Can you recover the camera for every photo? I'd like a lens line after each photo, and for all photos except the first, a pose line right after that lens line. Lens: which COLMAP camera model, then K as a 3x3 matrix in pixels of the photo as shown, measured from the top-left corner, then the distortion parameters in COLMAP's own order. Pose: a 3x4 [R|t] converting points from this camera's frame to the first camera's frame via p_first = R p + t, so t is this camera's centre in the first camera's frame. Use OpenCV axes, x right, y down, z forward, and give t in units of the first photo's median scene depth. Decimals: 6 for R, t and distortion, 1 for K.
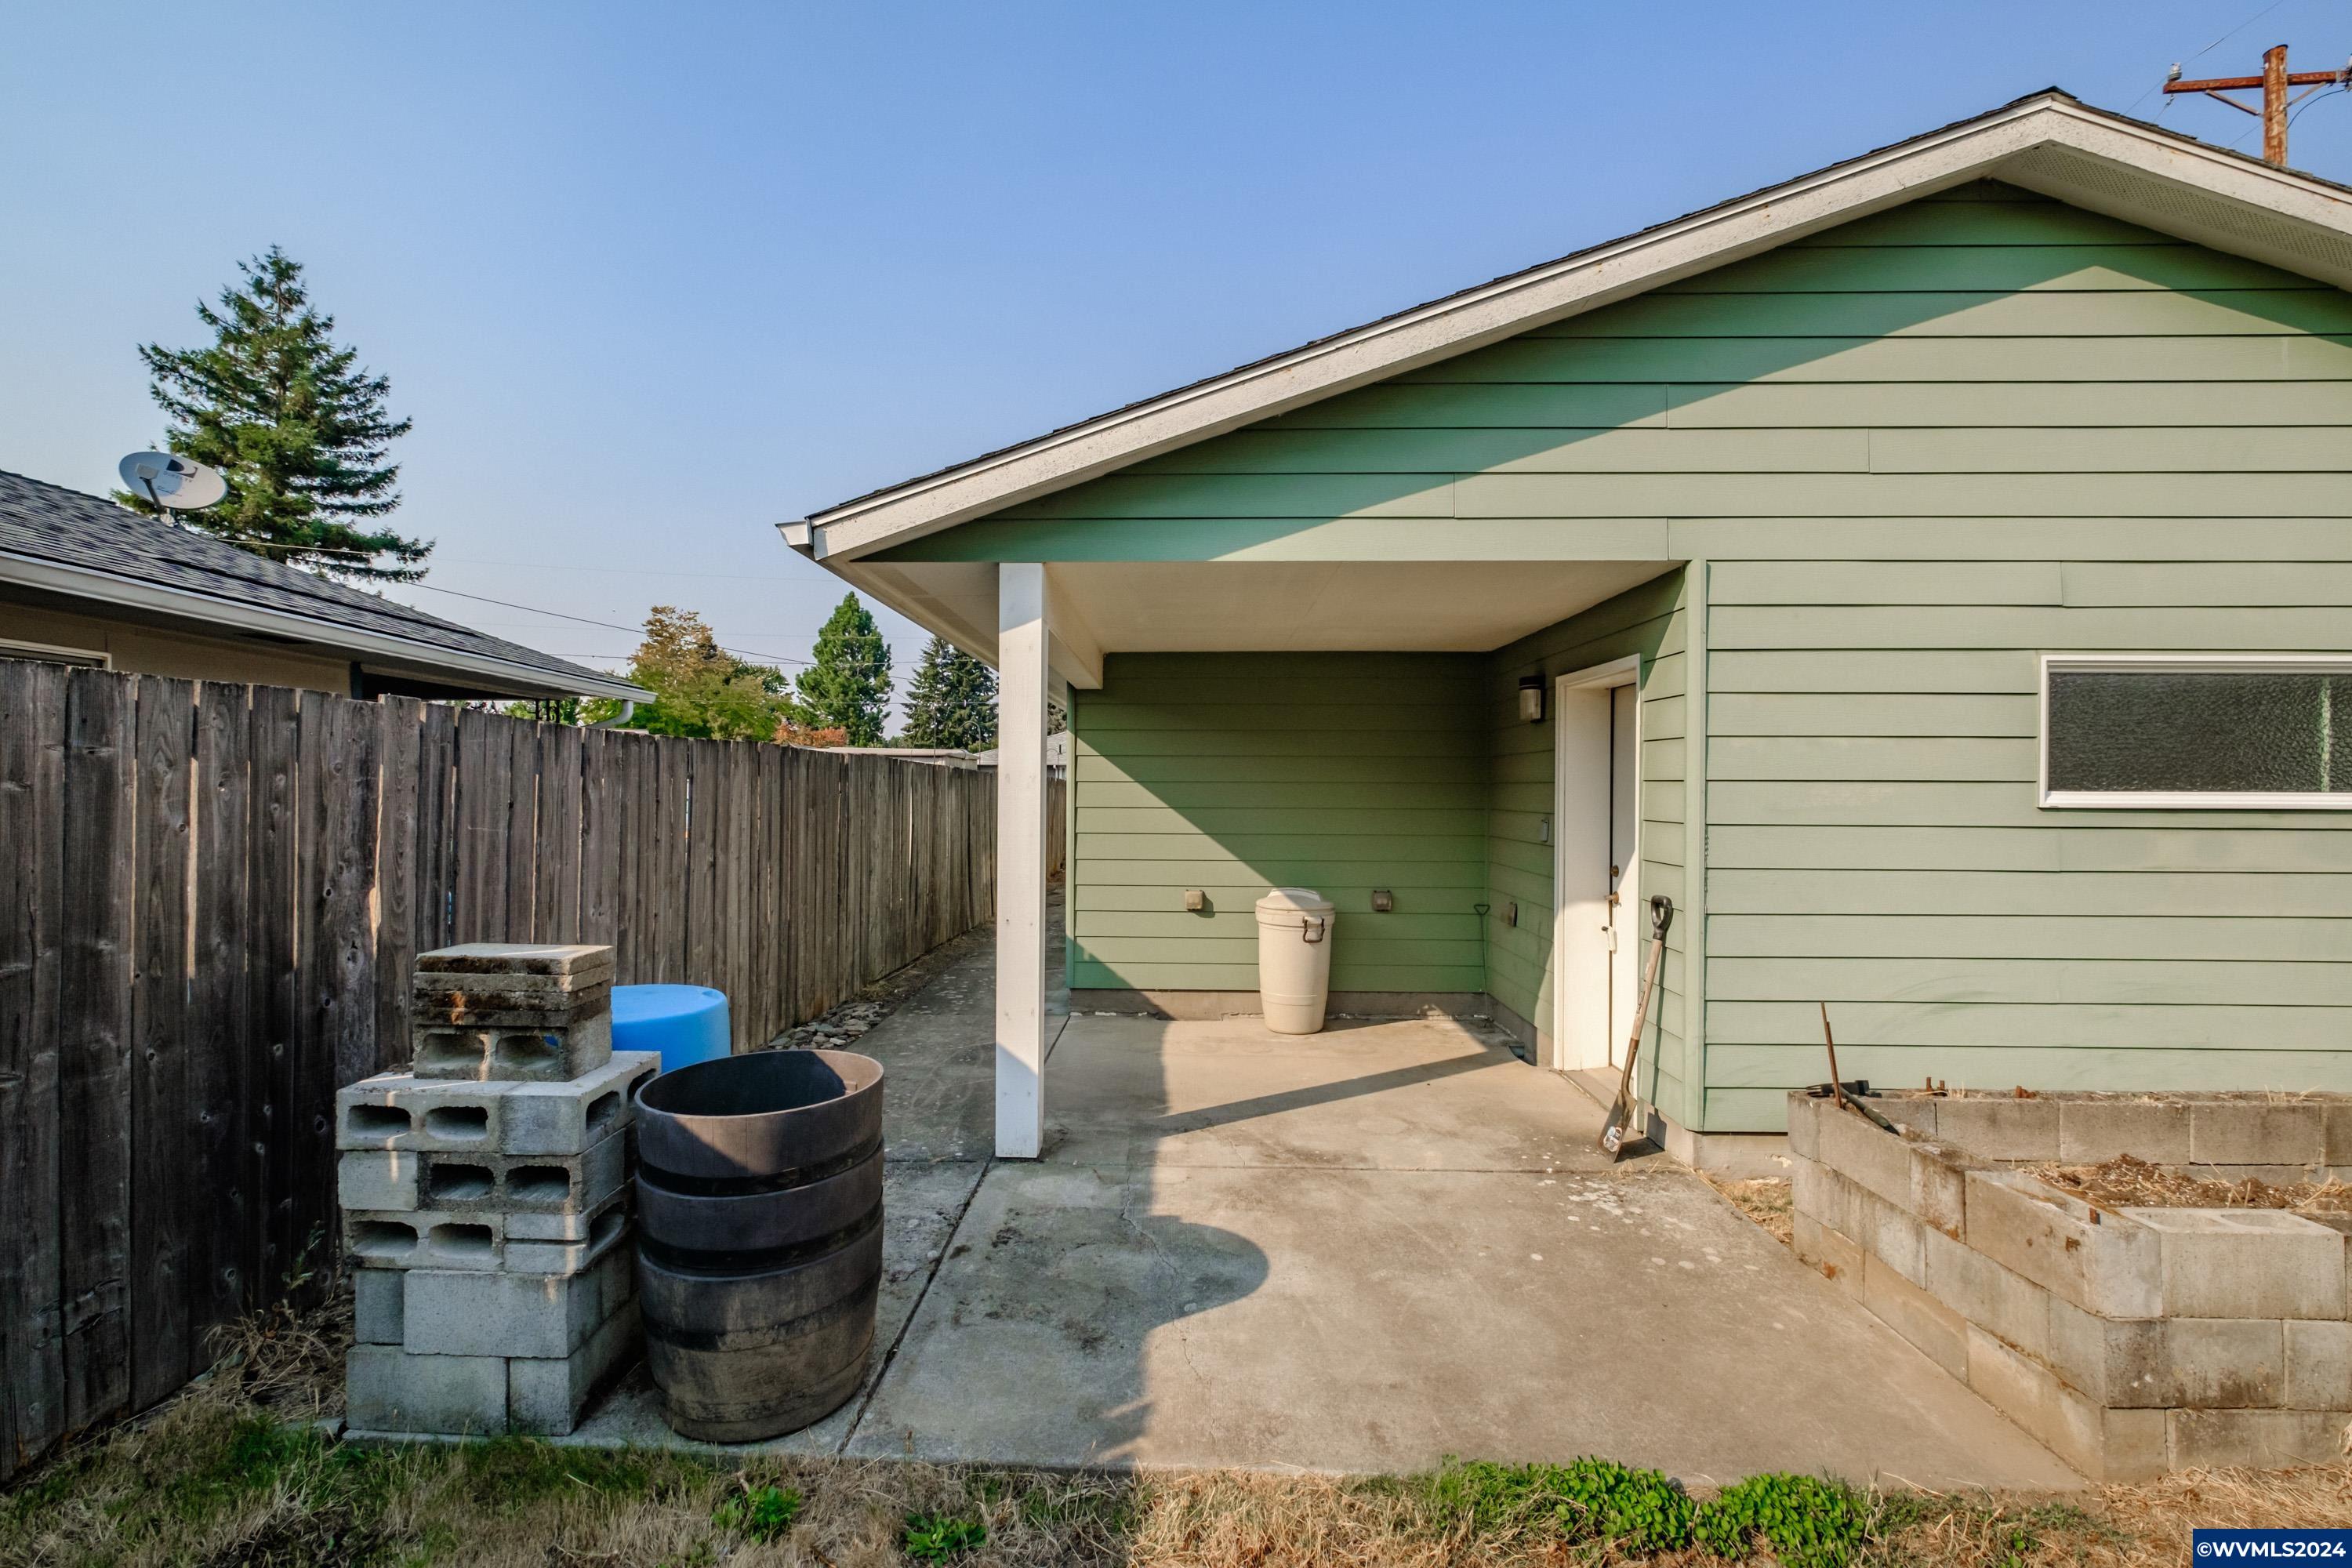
lens RADIAL K [[1022.5, 0, 1173.3], [0, 1022.5, 783.2], [0, 0, 1]] dist [-0.003841, 0.000161]
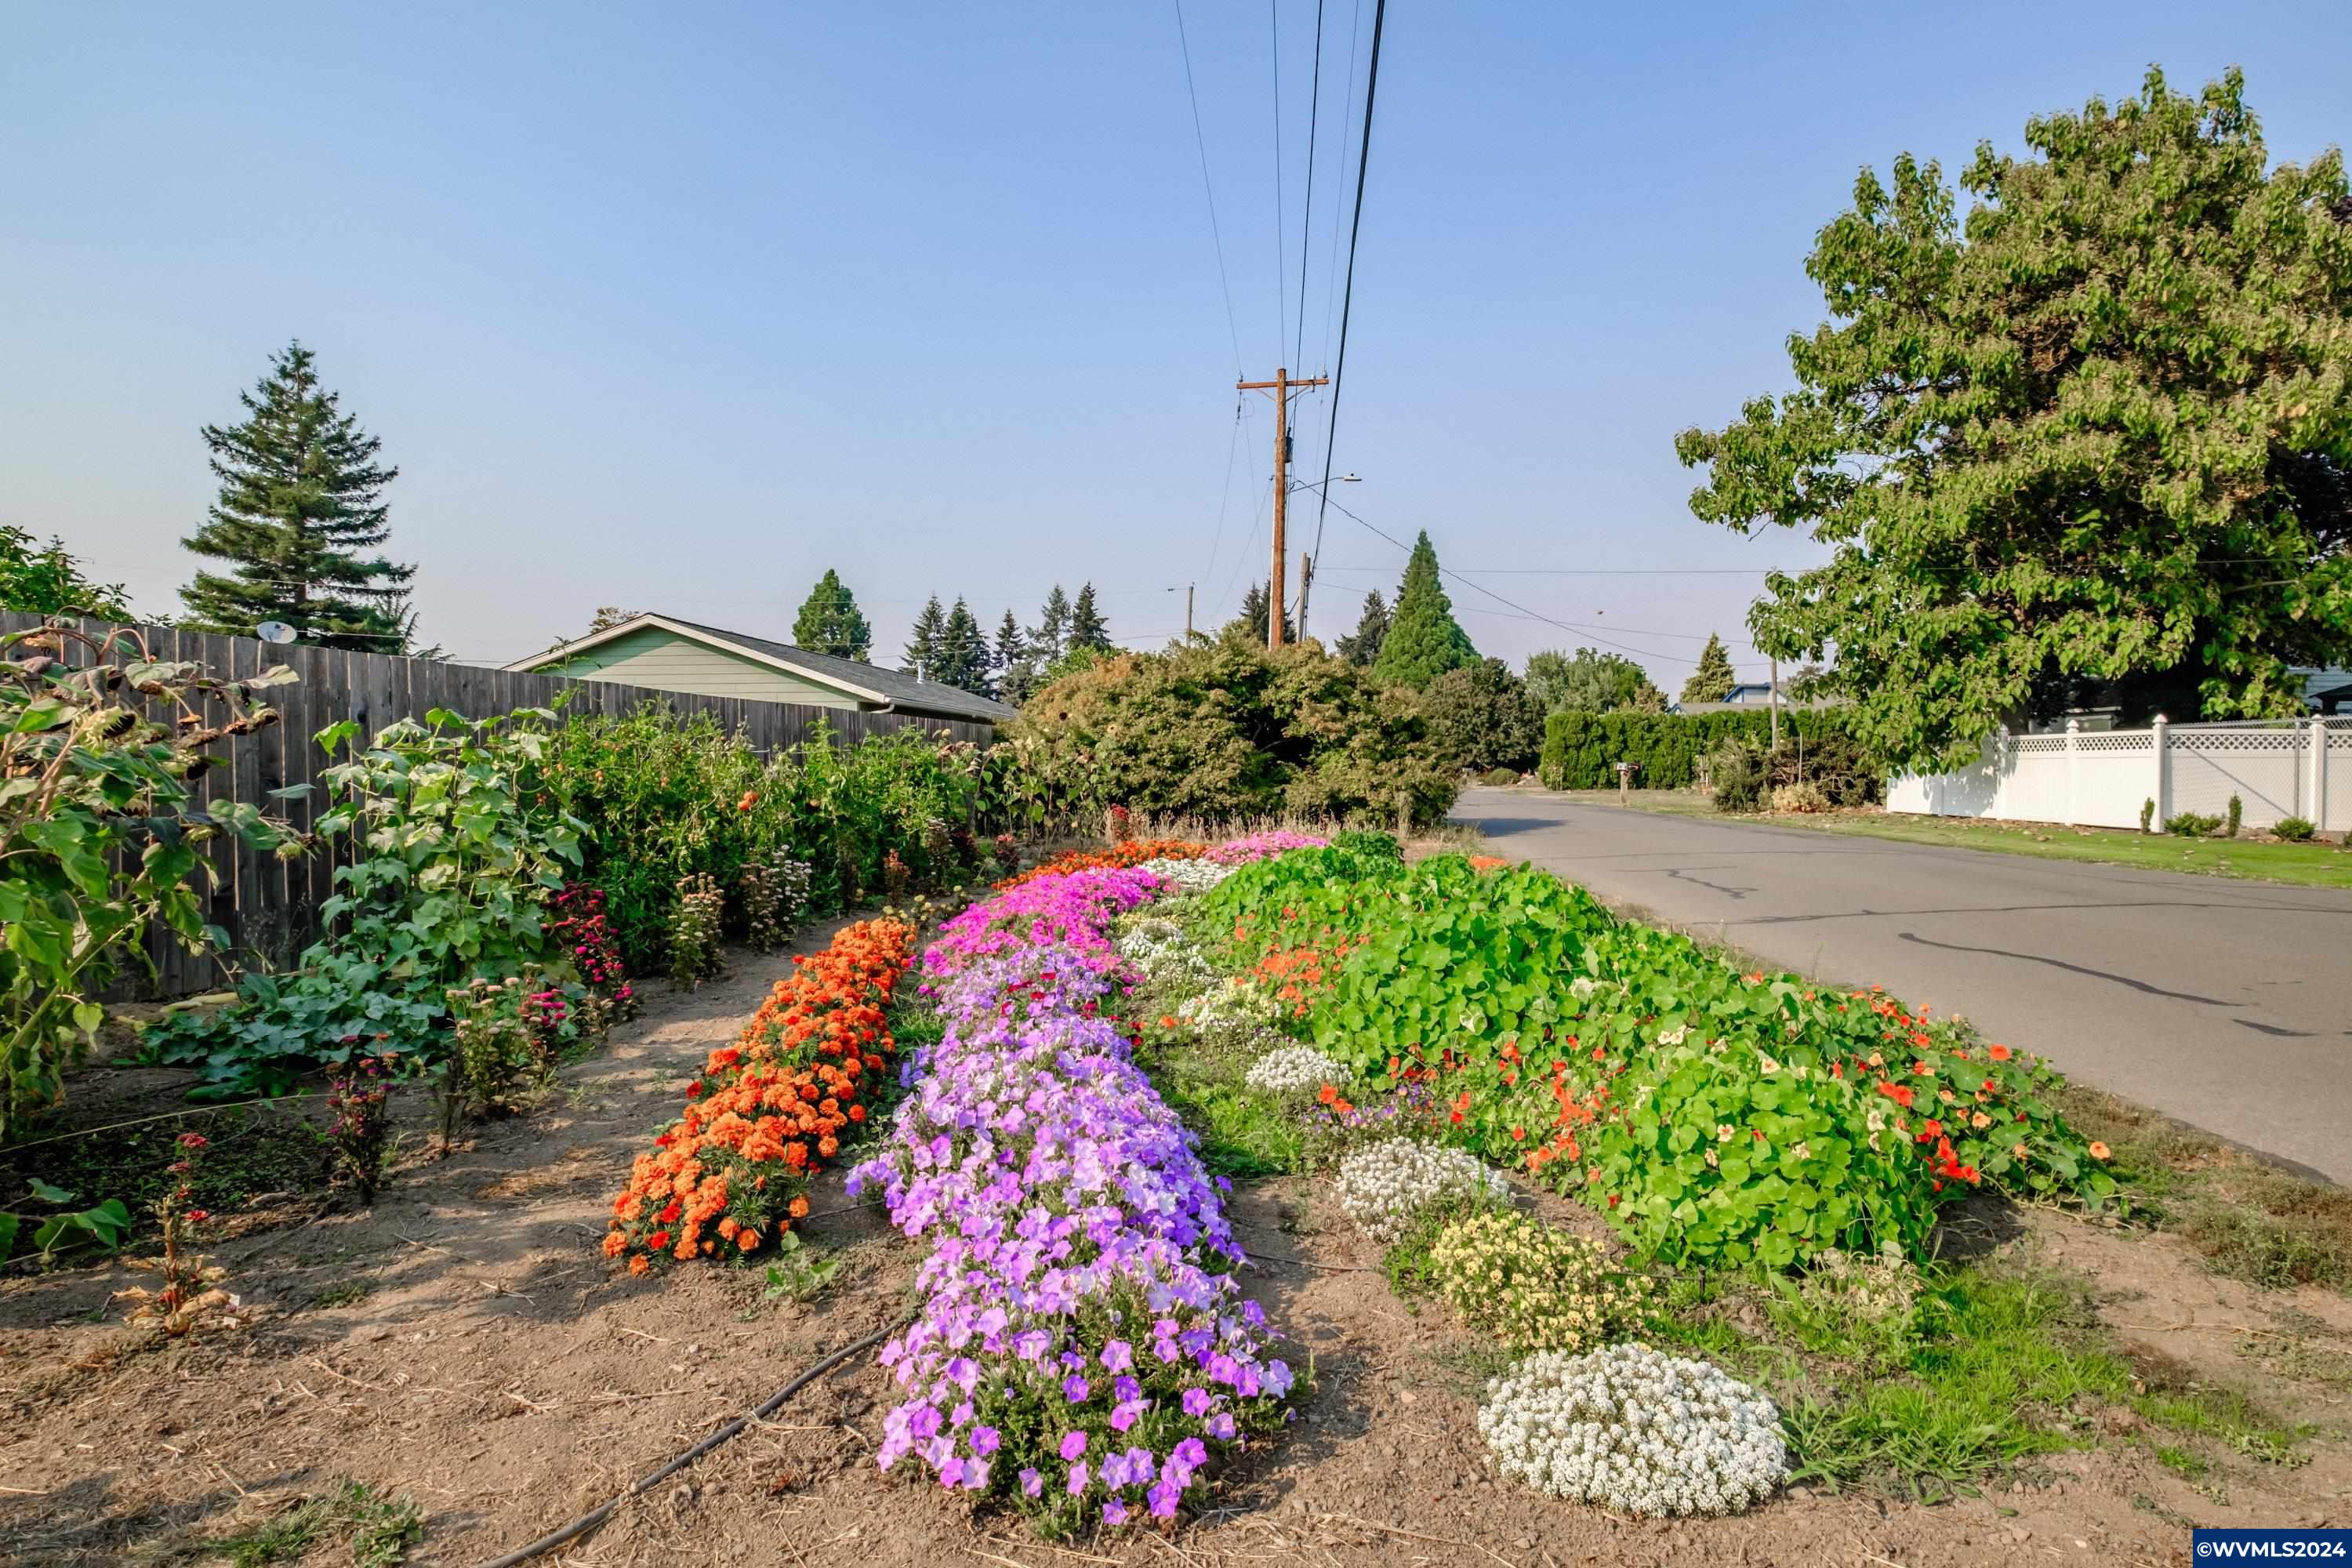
lens RADIAL K [[1189.8, 0, 1175.7], [0, 1189.8, 783.3], [0, 0, 1]] dist [-0.006733, -0.001367]
pose [[0.996949, -0.000299, -0.078054, 0.323840], [0.001626, 0.999855, 0.016928, 0.006155], [0.078037, -0.017003, 0.996805, -0.388961]]
